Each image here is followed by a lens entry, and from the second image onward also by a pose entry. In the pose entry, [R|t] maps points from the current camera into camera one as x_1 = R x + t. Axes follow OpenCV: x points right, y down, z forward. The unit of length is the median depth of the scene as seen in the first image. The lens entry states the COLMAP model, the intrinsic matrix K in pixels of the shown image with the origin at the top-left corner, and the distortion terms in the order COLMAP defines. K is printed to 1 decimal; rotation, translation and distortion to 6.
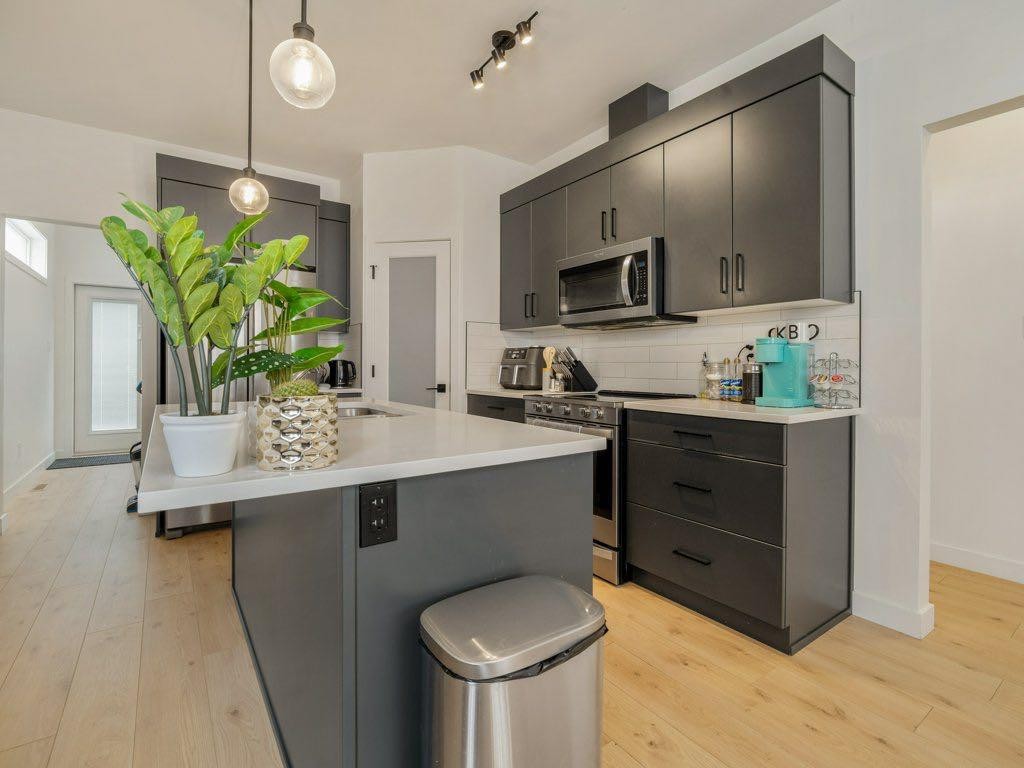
lens RADIAL K [[488.8, 0, 505.0], [0, 488.8, 364.5], [0, 0, 1]] dist [-0.010905, -0.000343]
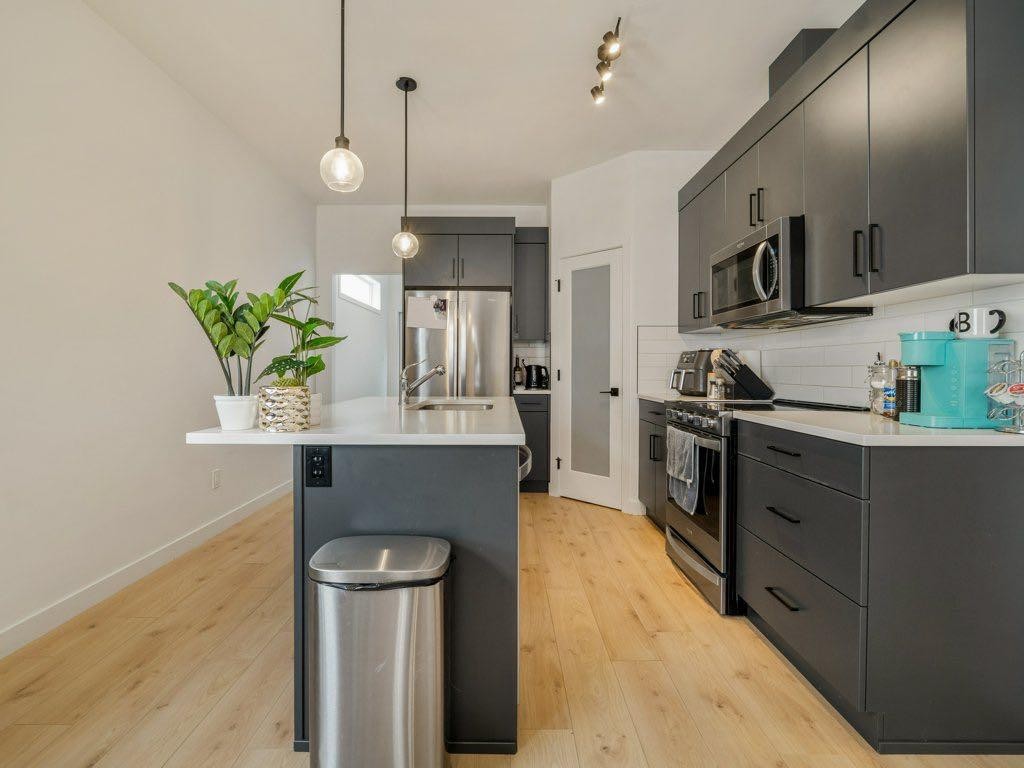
lens RADIAL K [[493.7, 0, 508.3], [0, 493.7, 368.7], [0, 0, 1]] dist [-0.009790, -0.000615]
pose [[0.818532, -0.001030, -0.574460, 0.364782], [0.000027, 0.999998, -0.001755, 0.001484], [0.574461, 0.001421, 0.818531, 0.029216]]
